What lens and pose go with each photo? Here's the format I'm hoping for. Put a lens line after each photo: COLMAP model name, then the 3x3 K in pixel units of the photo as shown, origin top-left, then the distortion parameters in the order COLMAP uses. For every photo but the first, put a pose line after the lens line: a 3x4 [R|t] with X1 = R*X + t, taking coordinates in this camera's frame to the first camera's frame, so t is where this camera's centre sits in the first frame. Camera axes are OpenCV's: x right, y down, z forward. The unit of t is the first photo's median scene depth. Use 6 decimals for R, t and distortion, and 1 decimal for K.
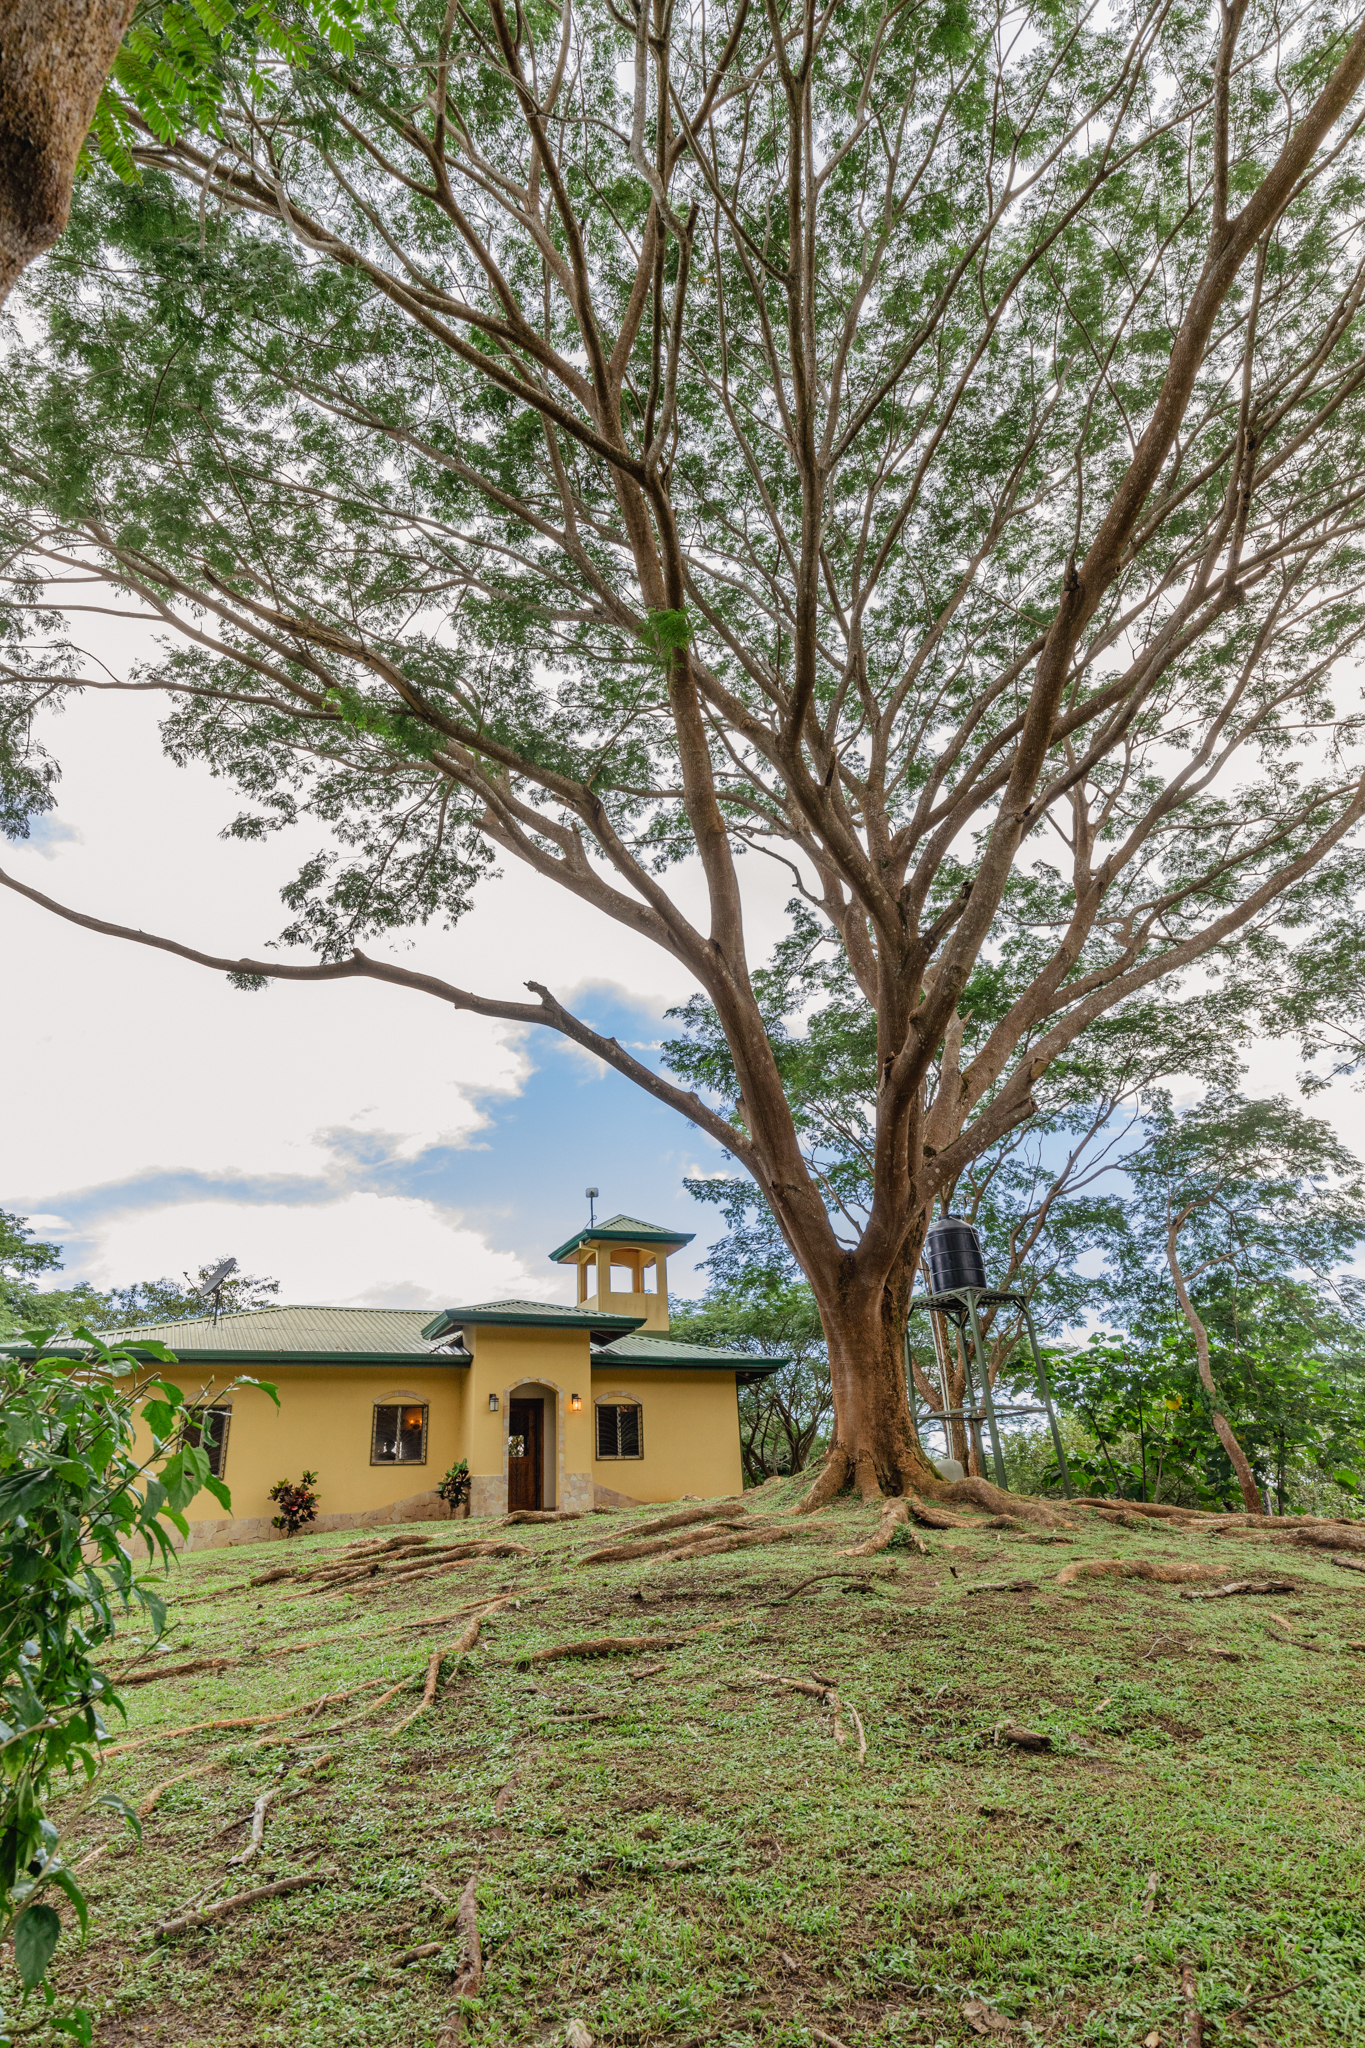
lens RADIAL K [[1097.3, 0, 682.1], [0, 1097.3, 1012.6], [0, 0, 1]] dist [-0.000019, 0.001594]
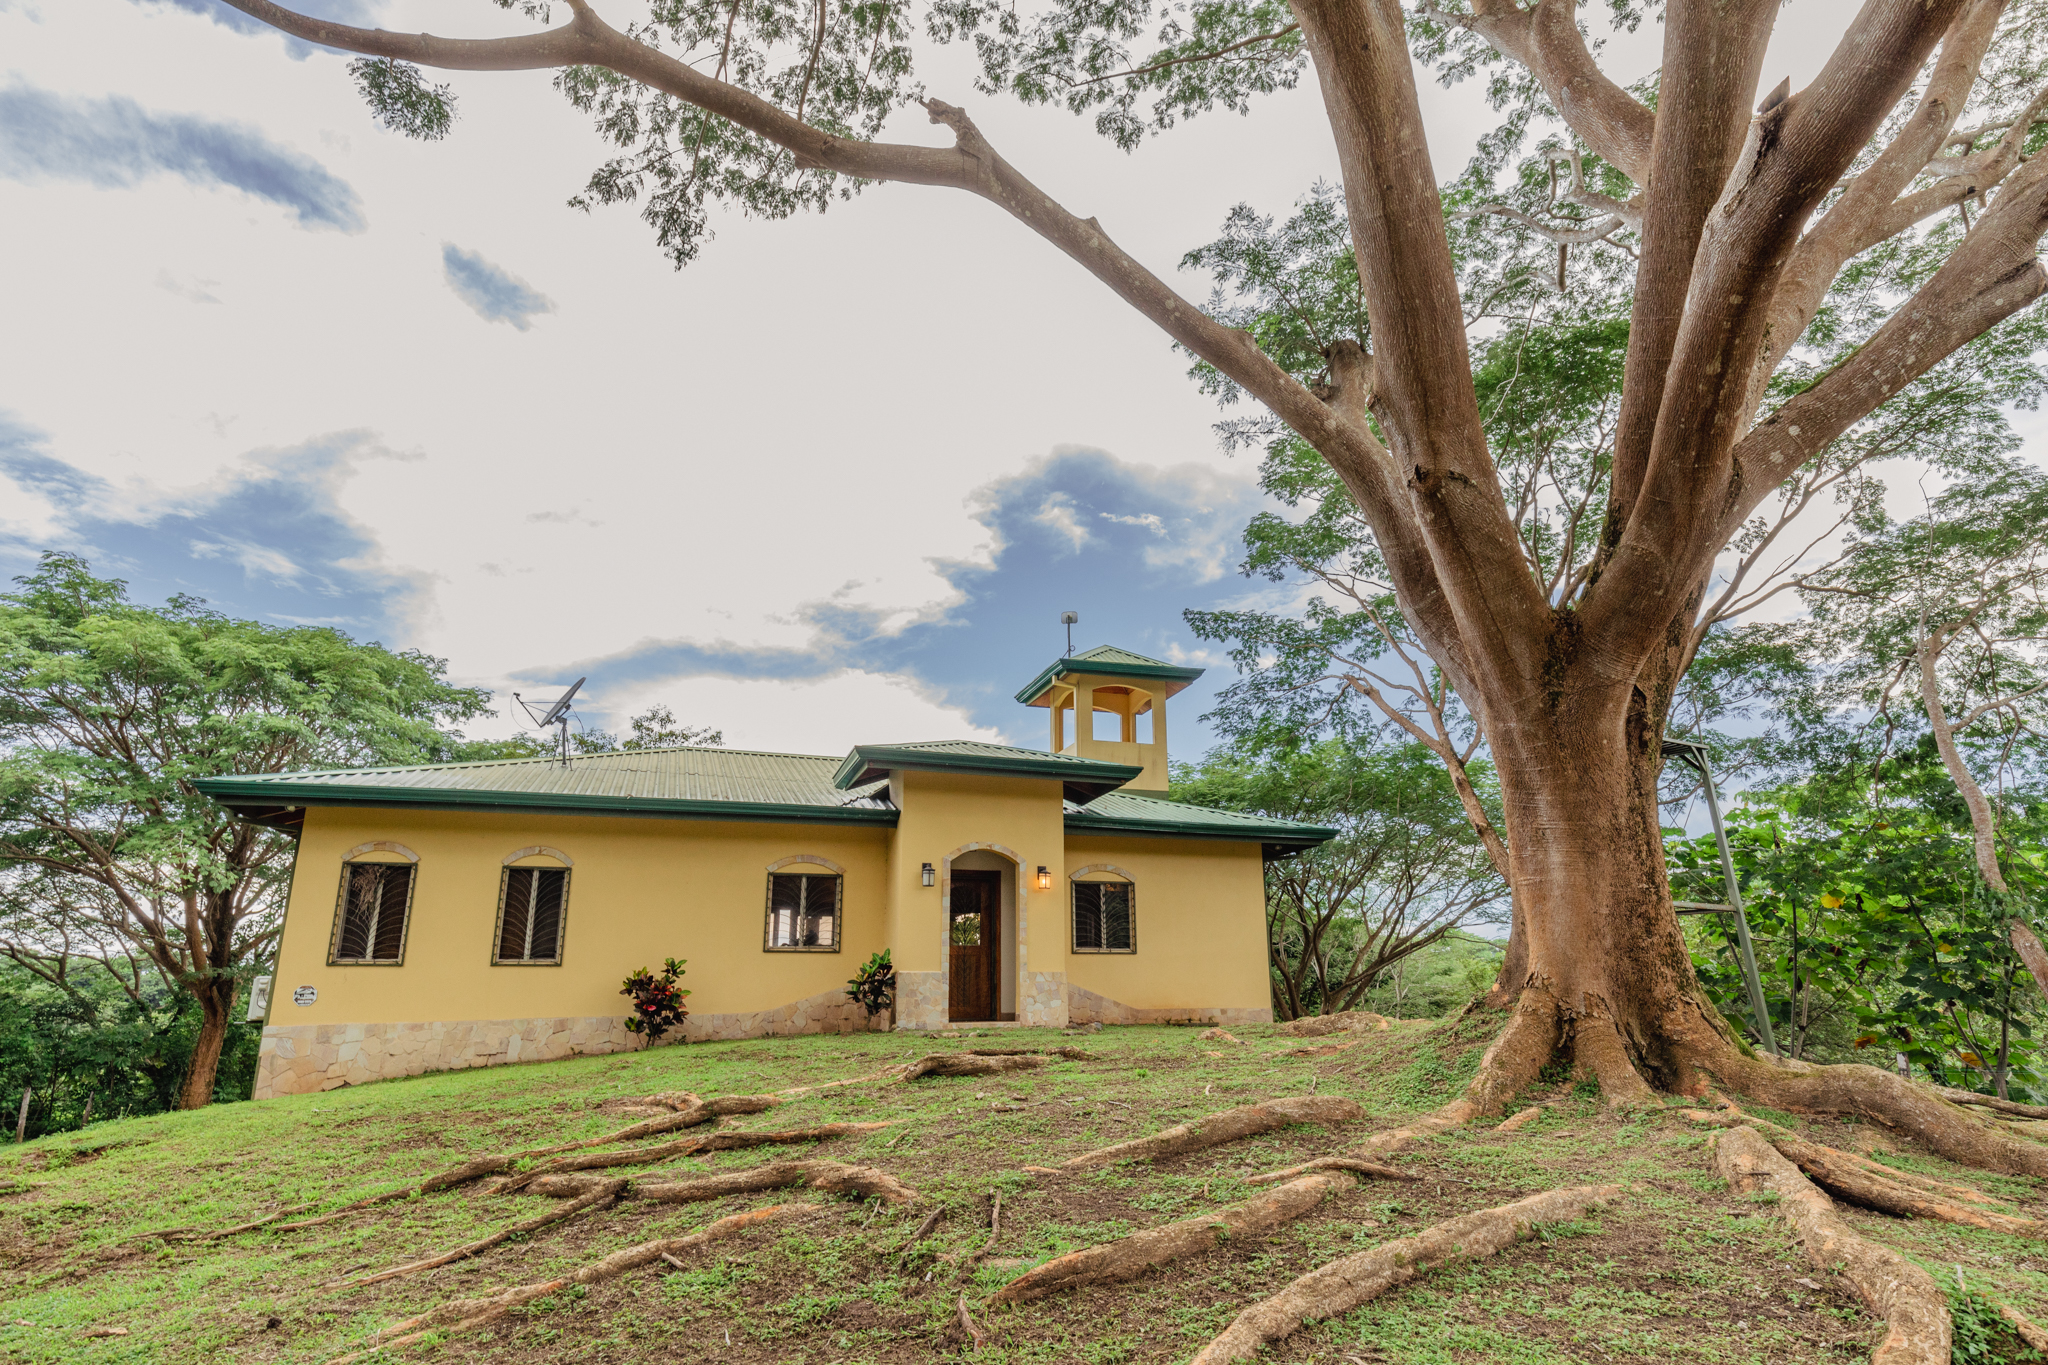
lens RADIAL K [[1097.3, 0, 1029.2], [0, 1097.3, 697.9], [0, 0, 1]] dist [-0.000019, 0.001594]
pose [[0.992333, 0.011404, -0.123068, -0.016429], [0.011269, 0.983238, 0.181980, 0.092708], [0.123080, -0.181972, 0.975570, 0.273077]]
